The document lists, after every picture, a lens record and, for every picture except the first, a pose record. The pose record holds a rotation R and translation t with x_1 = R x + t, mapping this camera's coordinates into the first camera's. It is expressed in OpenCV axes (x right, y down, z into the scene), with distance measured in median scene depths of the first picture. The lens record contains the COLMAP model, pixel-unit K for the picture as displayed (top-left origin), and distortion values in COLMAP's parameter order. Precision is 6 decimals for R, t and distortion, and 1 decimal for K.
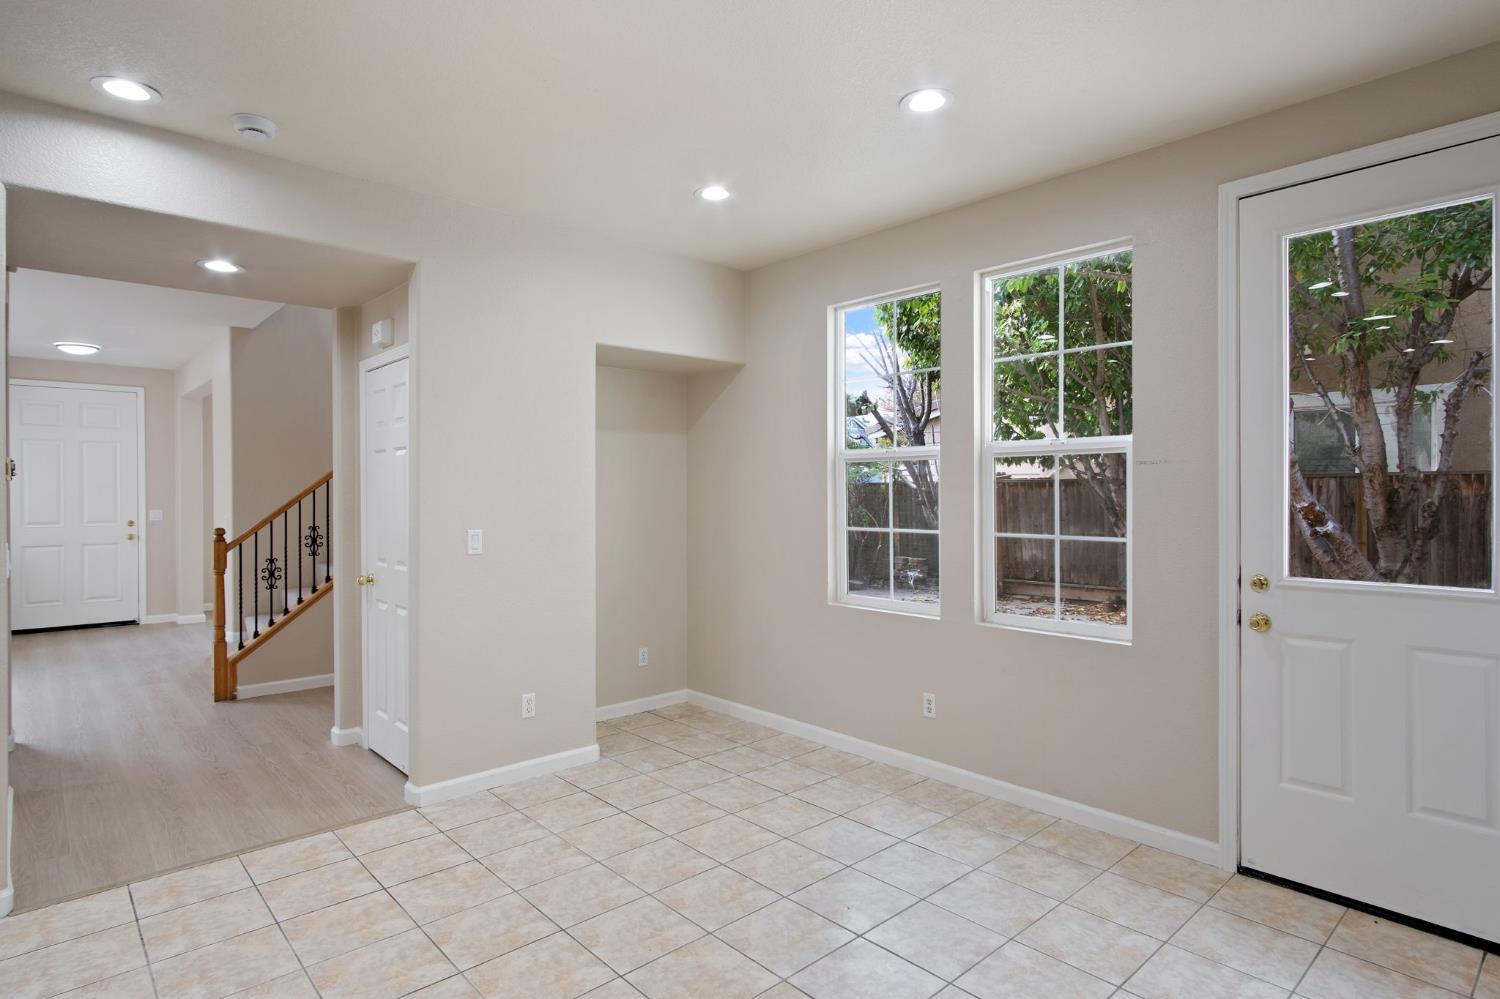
lens RADIAL K [[803.9, 0, 751.6], [0, 803.9, 488.8], [0, 0, 1]] dist [0.004092, 0.000655]
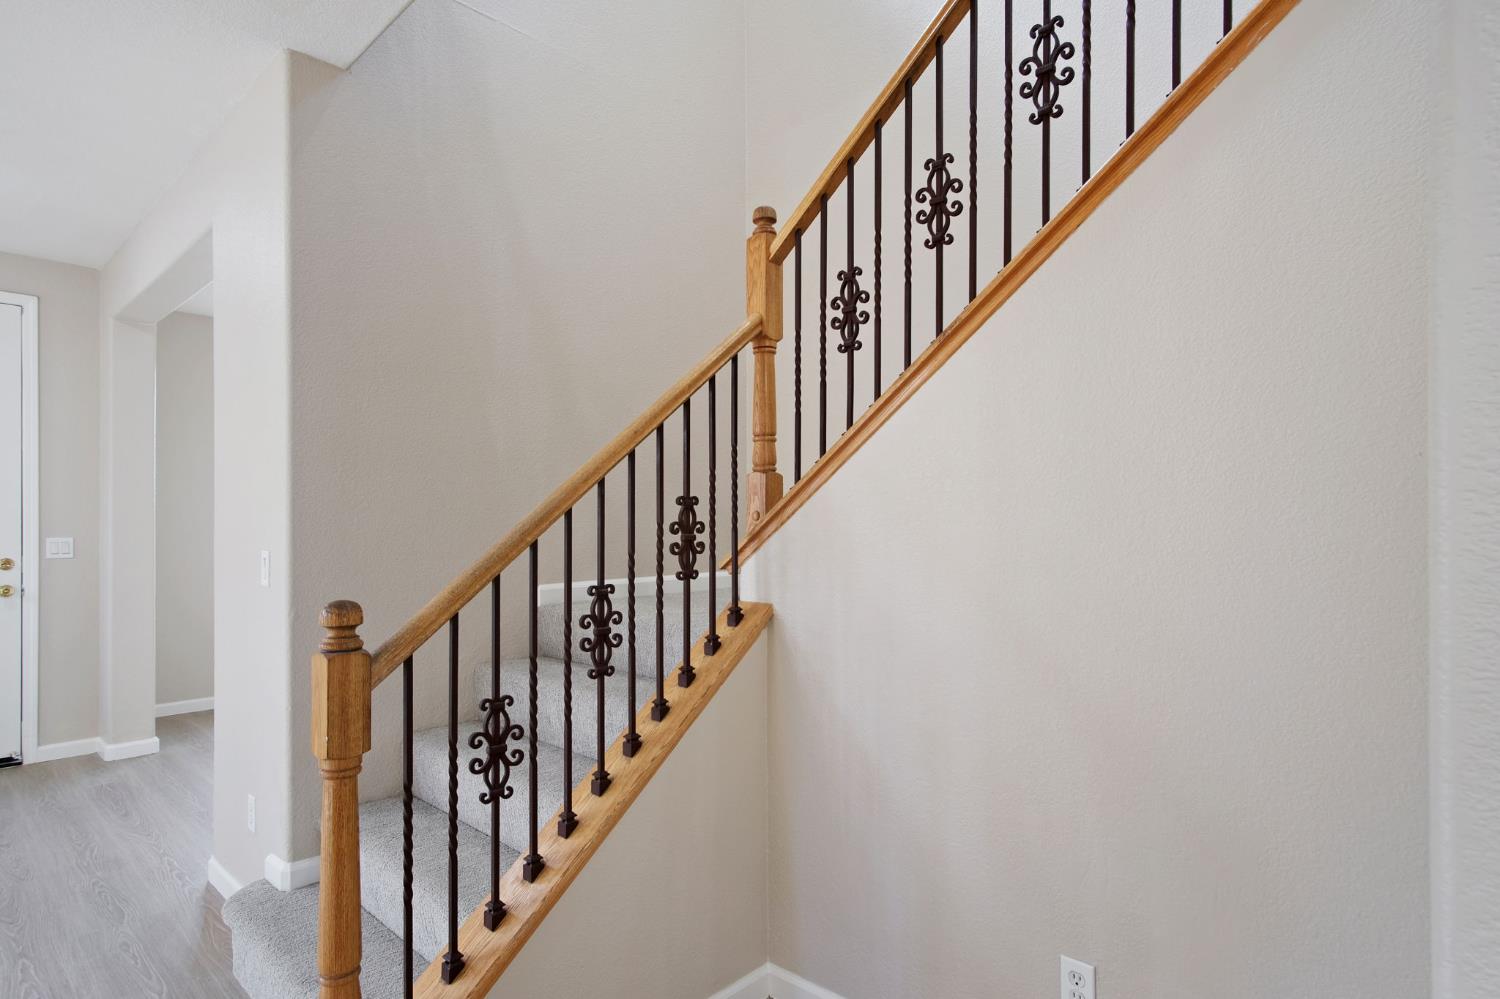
lens RADIAL K [[803.9, 0, 745.6], [0, 803.9, 511.8], [0, 0, 1]] dist [0.004092, 0.000655]
pose [[0.996812, 0.003523, 0.079713, -0.355486], [-0.002907, 0.999965, -0.007848, 0.013485], [-0.079737, 0.007591, 0.996787, 0.467569]]
